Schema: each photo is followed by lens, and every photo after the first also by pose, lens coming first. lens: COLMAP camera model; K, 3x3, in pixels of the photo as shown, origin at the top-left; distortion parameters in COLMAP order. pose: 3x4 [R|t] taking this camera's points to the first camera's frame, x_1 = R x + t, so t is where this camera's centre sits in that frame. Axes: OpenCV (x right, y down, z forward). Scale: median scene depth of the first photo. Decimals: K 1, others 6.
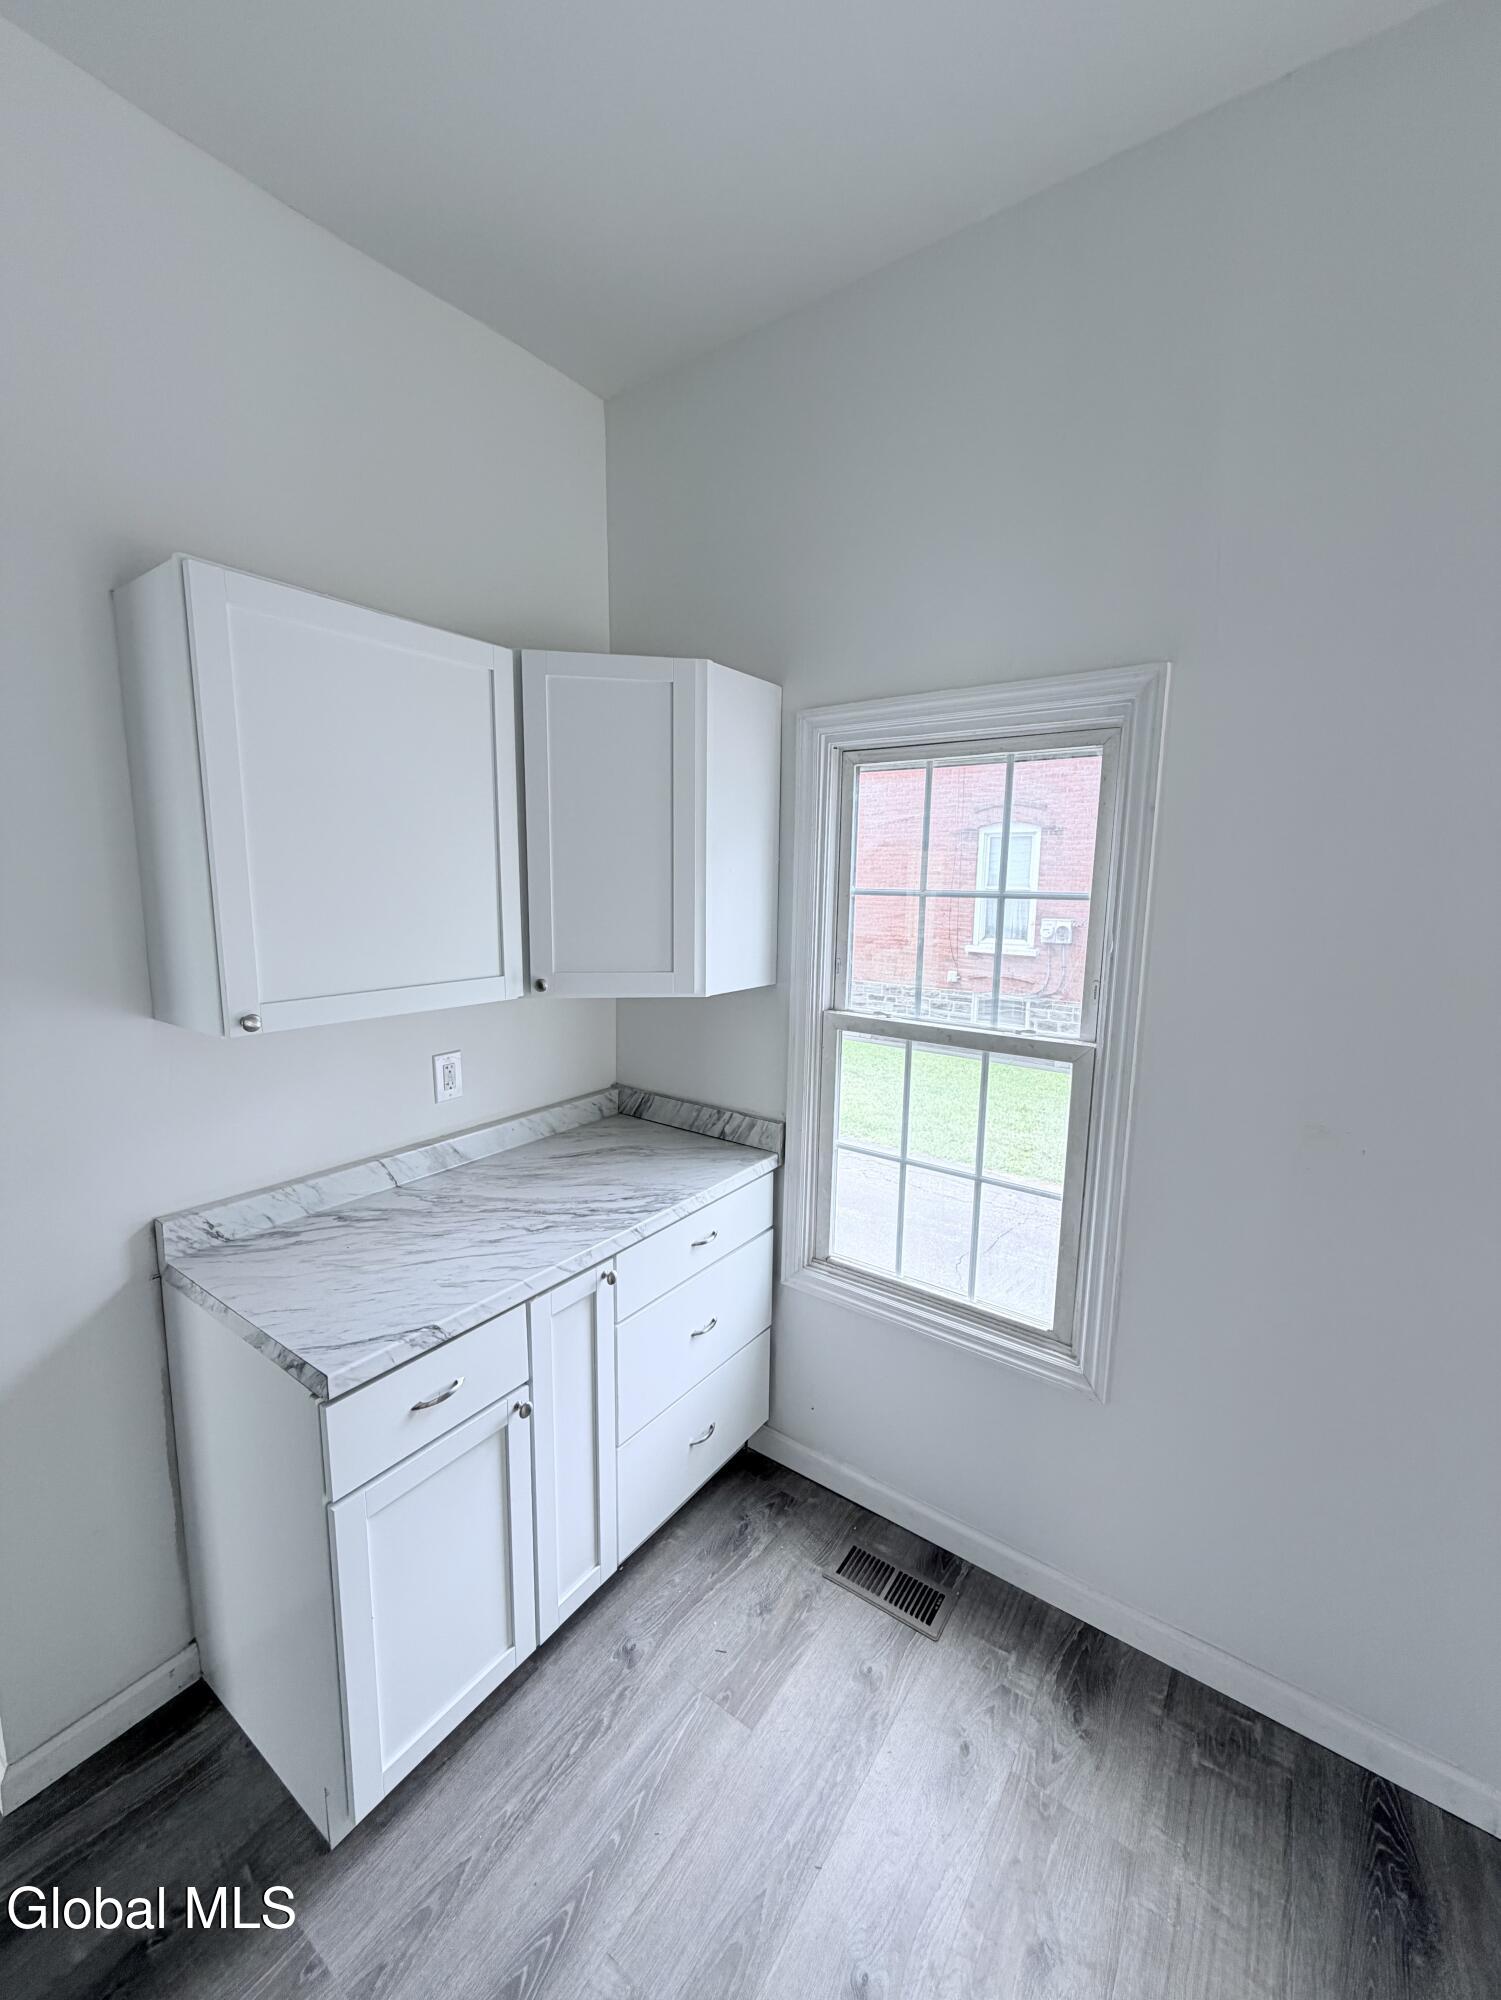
lens RADIAL K [[795.8, 0, 748.0], [0, 795.8, 994.6], [0, 0, 1]] dist [0.000416, 0.000152]
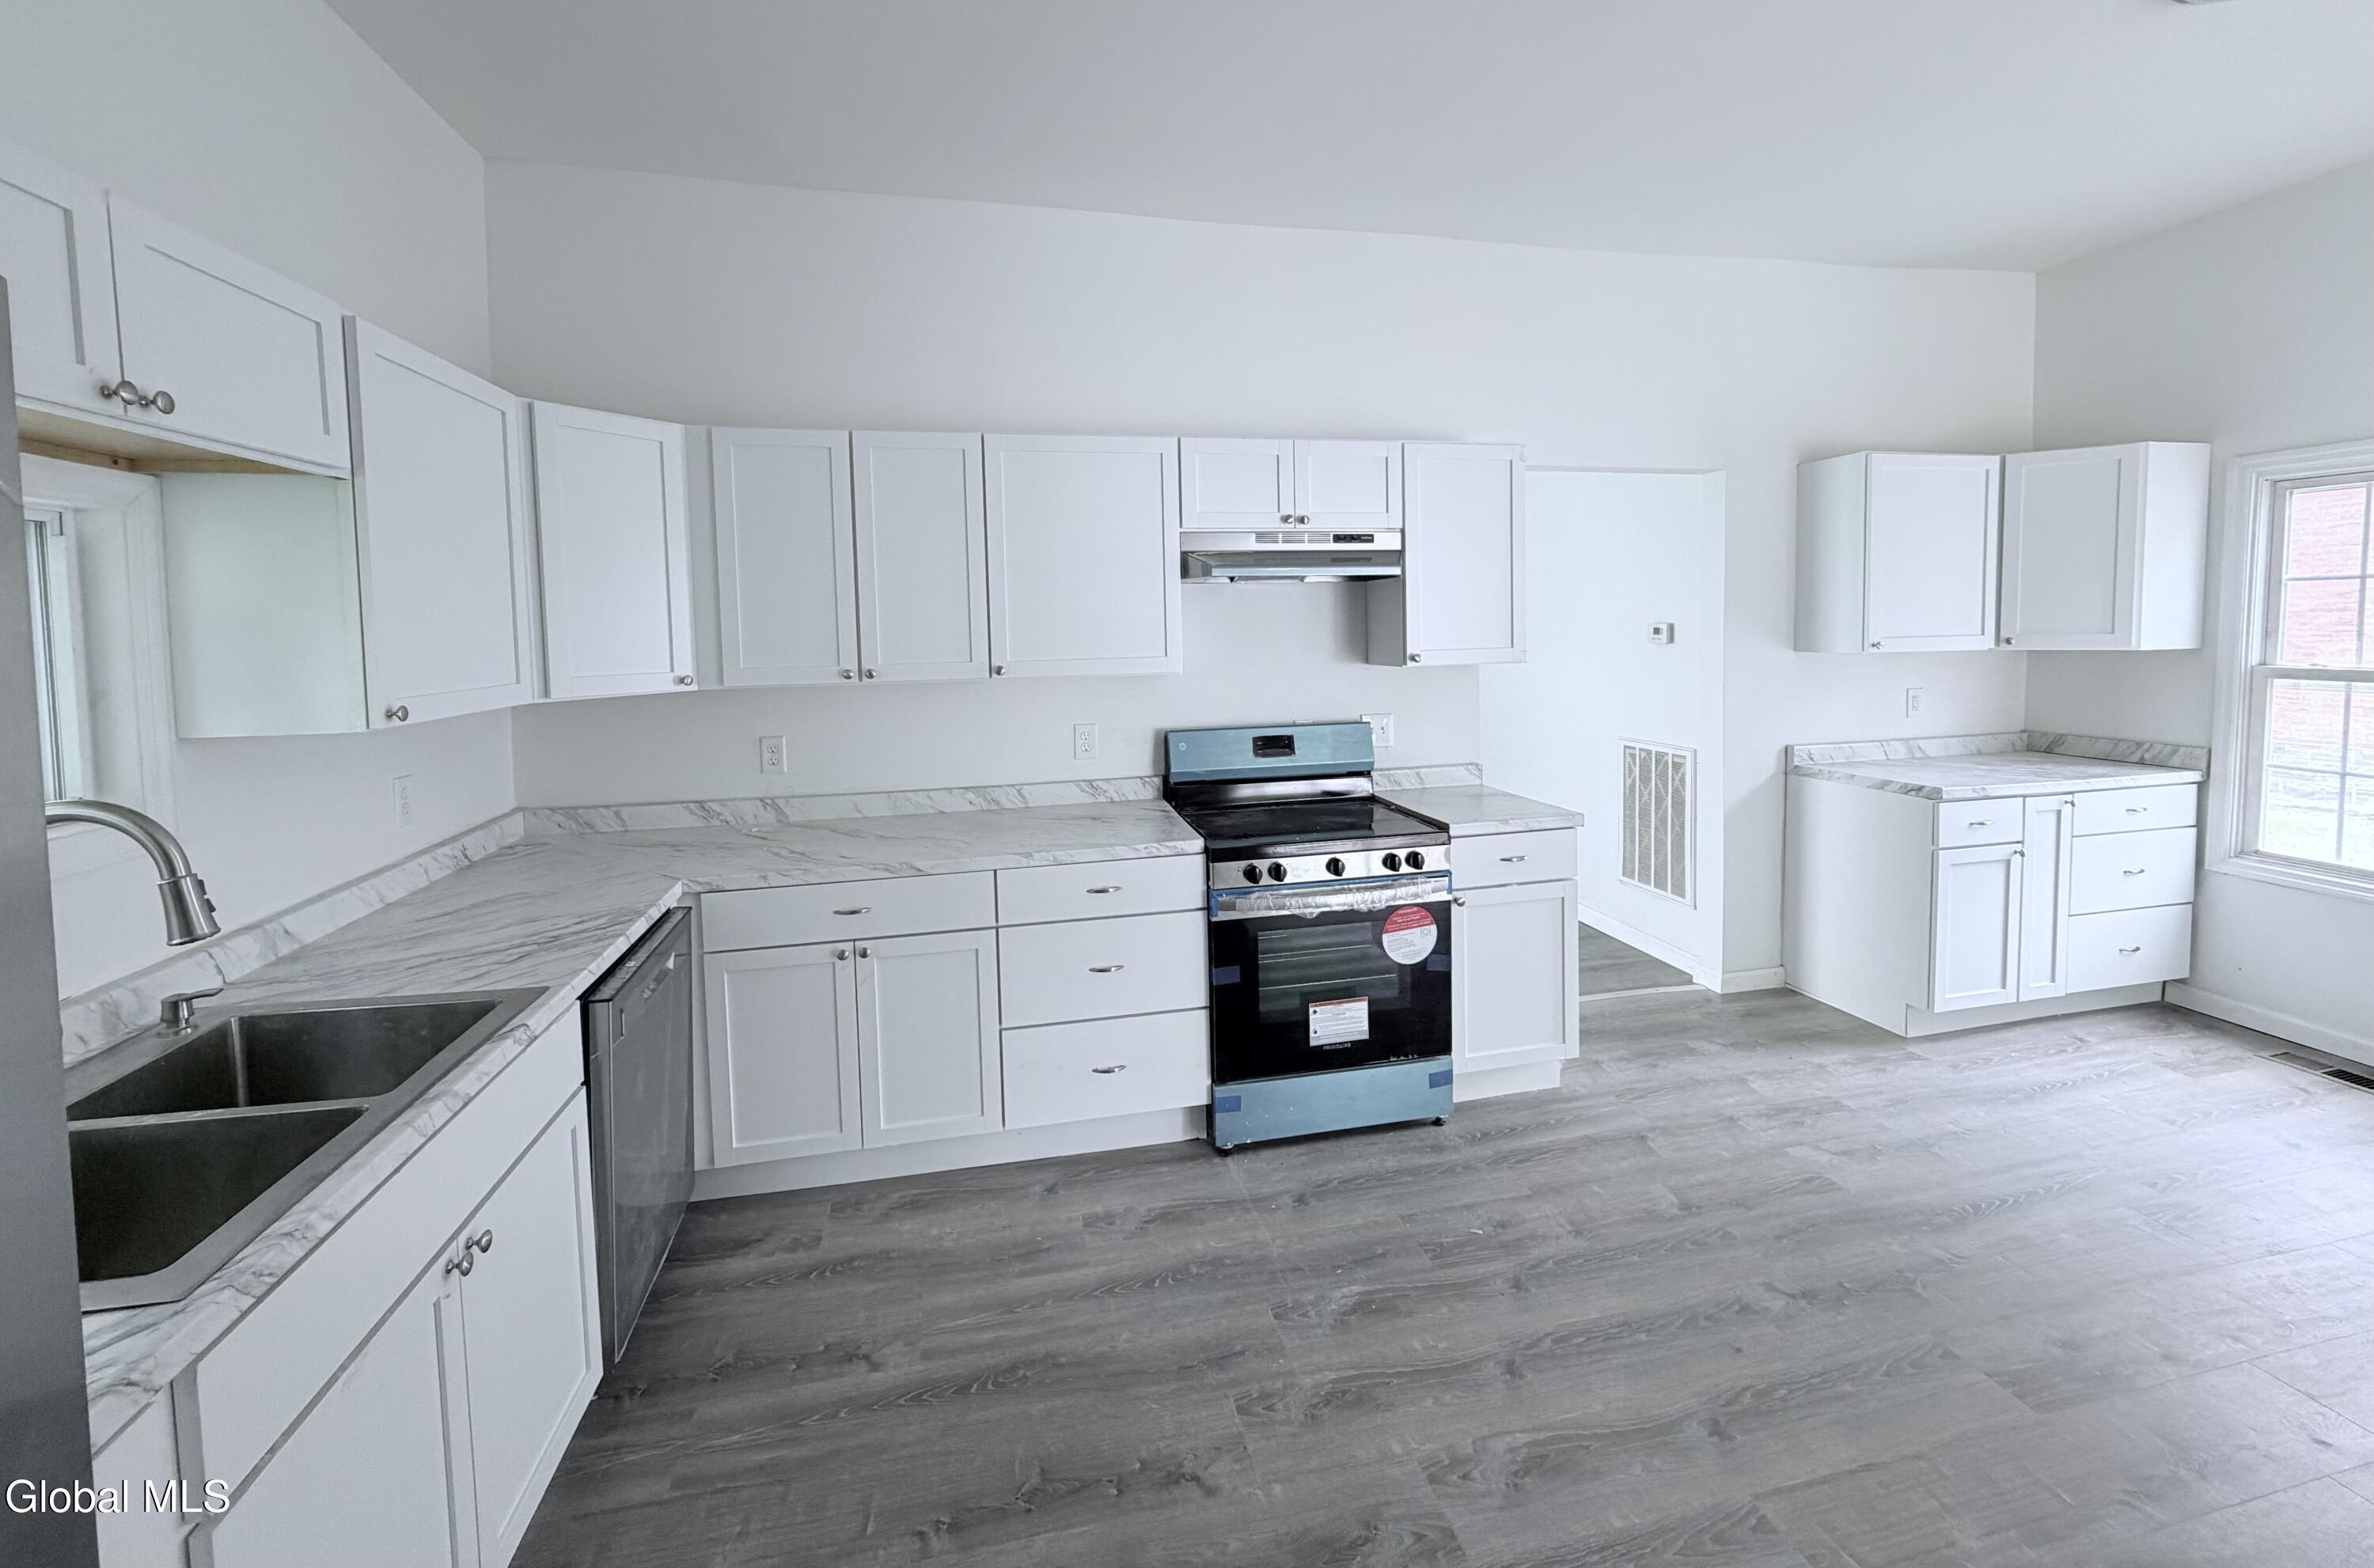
lens RADIAL K [[945.8, 0, 1180.3], [0, 945.8, 675.7], [0, 0, 1]] dist [0.000764, 0.000659]
pose [[0.743696, 0.010365, -0.668437, -0.207371], [-0.070957, 0.995455, -0.063510, 0.298718], [0.664741, 0.094663, 0.741052, -1.590992]]
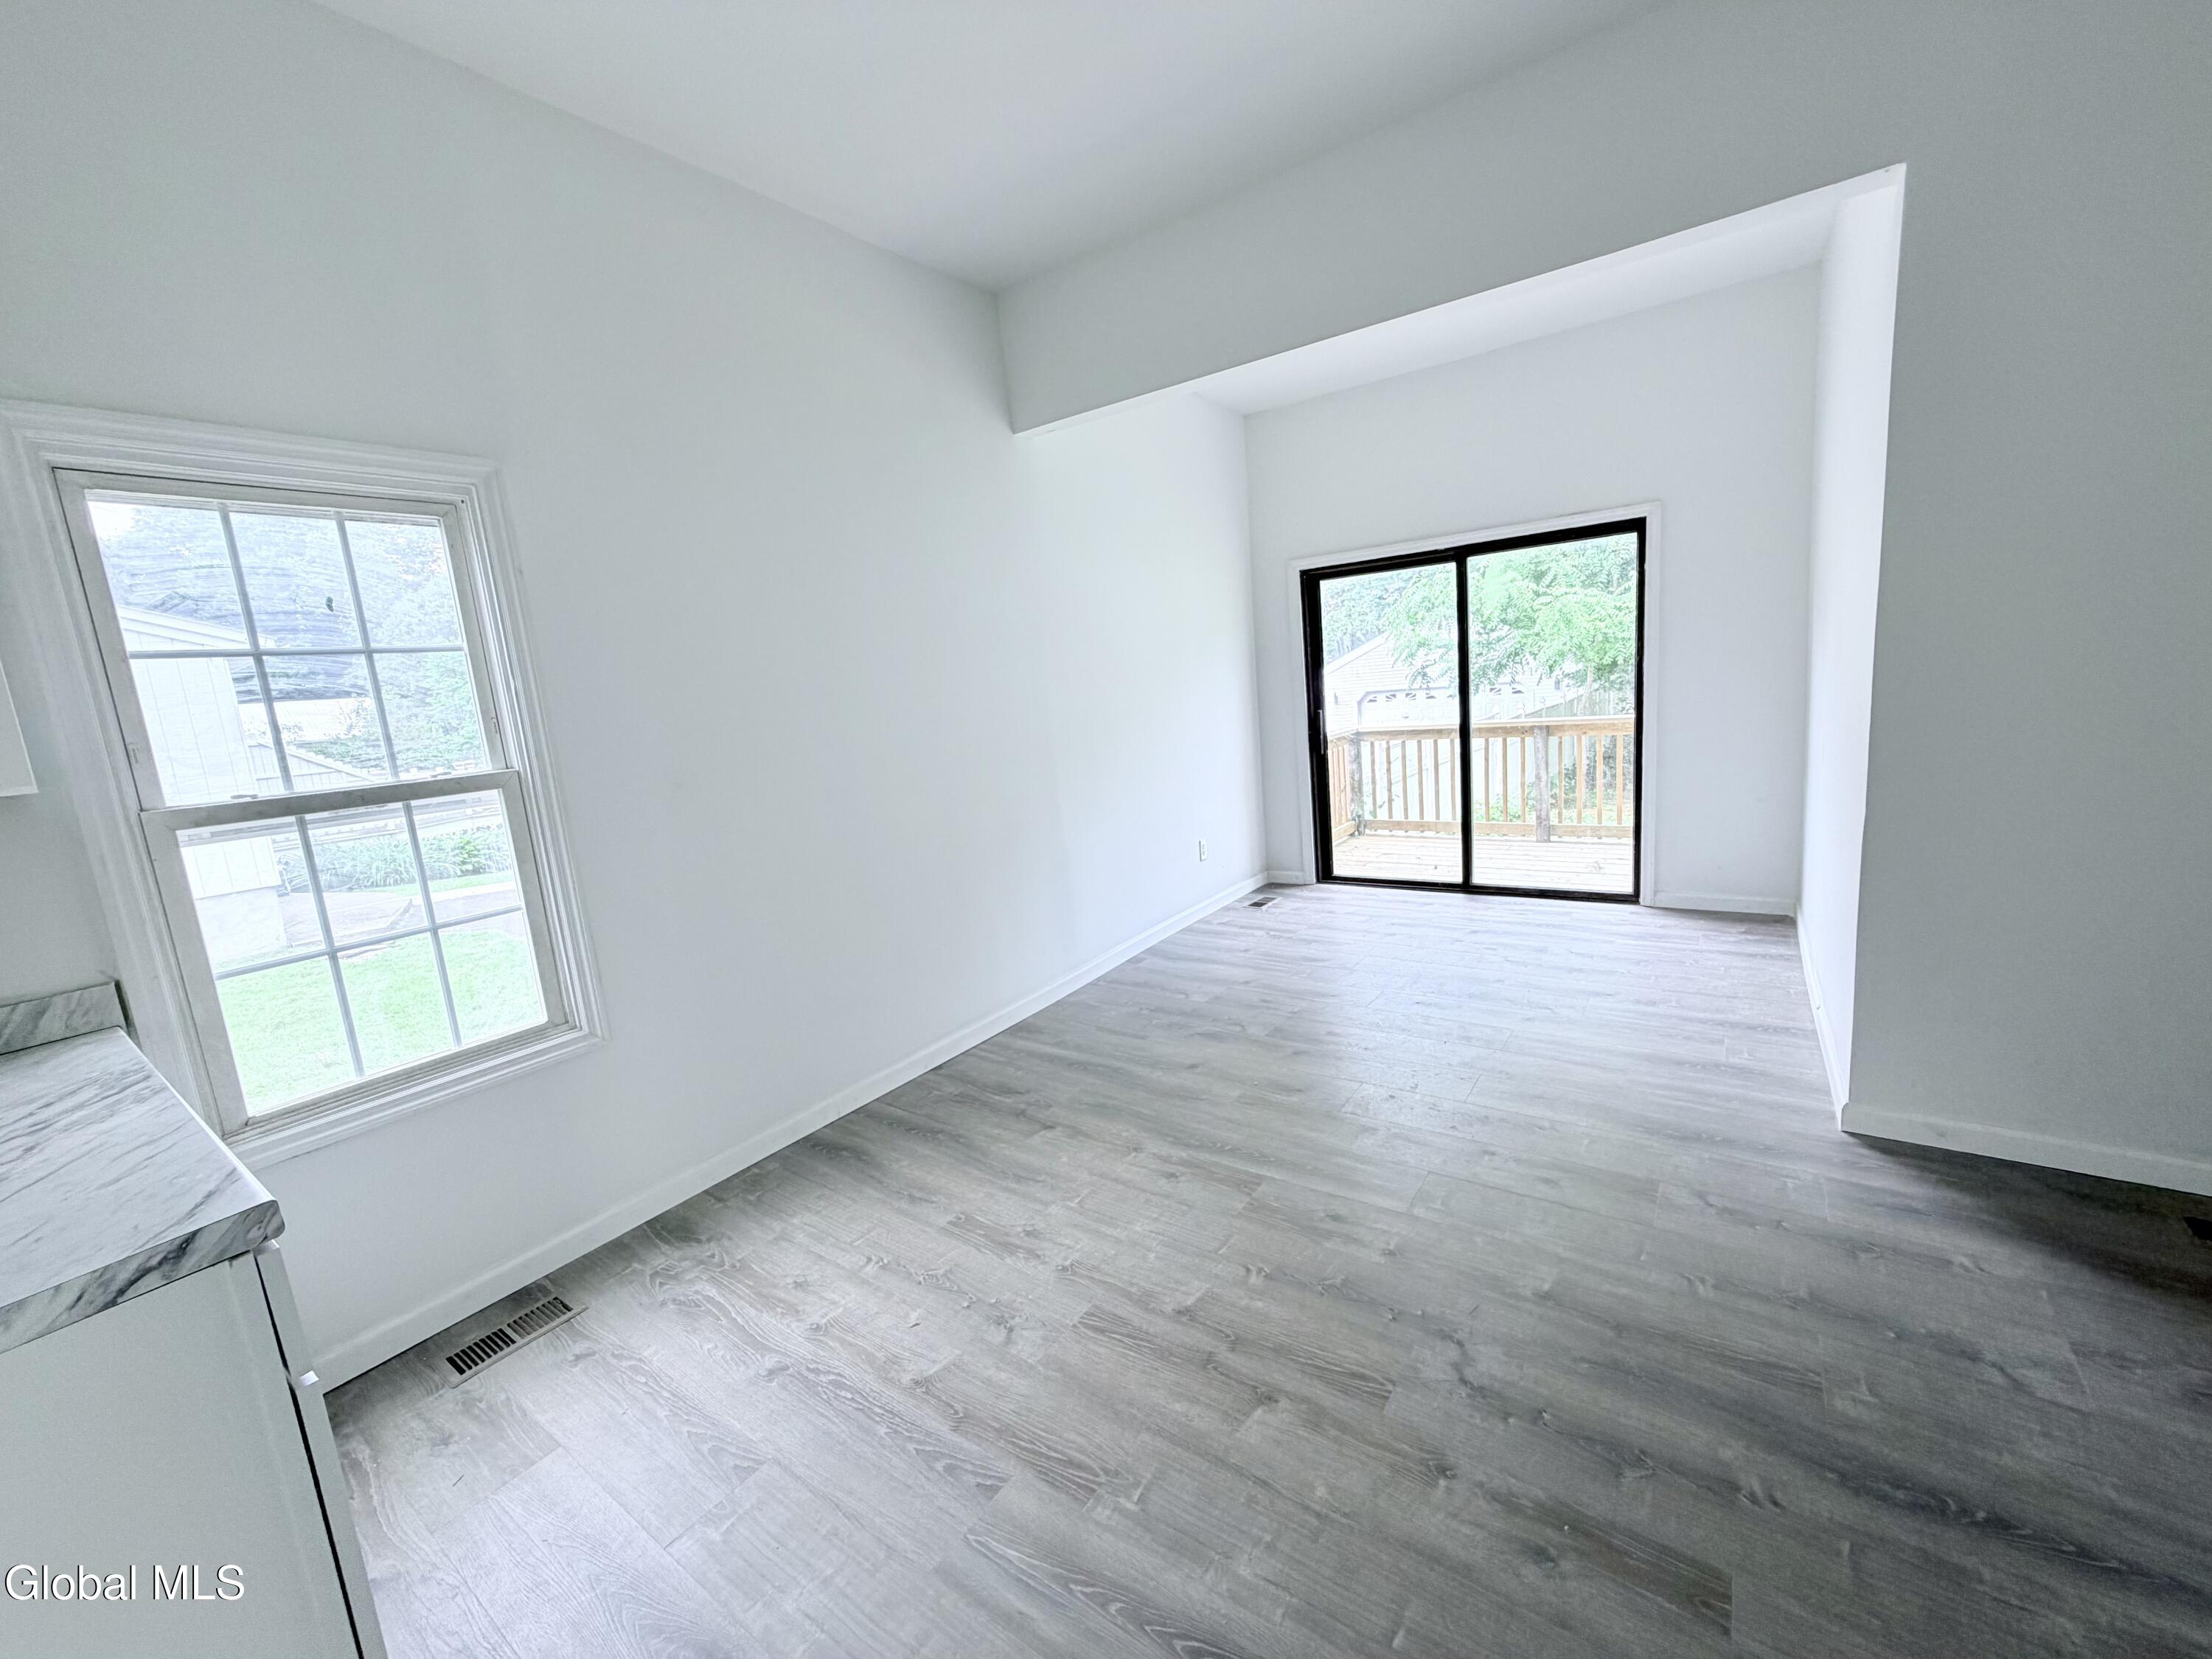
lens RADIAL K [[880.1, 0, 1099.6], [0, 880.1, 829.6], [0, 0, 1]] dist [0.000416, 0.000152]
pose [[0.009301, -0.176820, 0.984199, -0.781470], [0.233104, 0.957509, 0.169822, 0.115667], [-0.972407, 0.227841, 0.050123, 0.079293]]
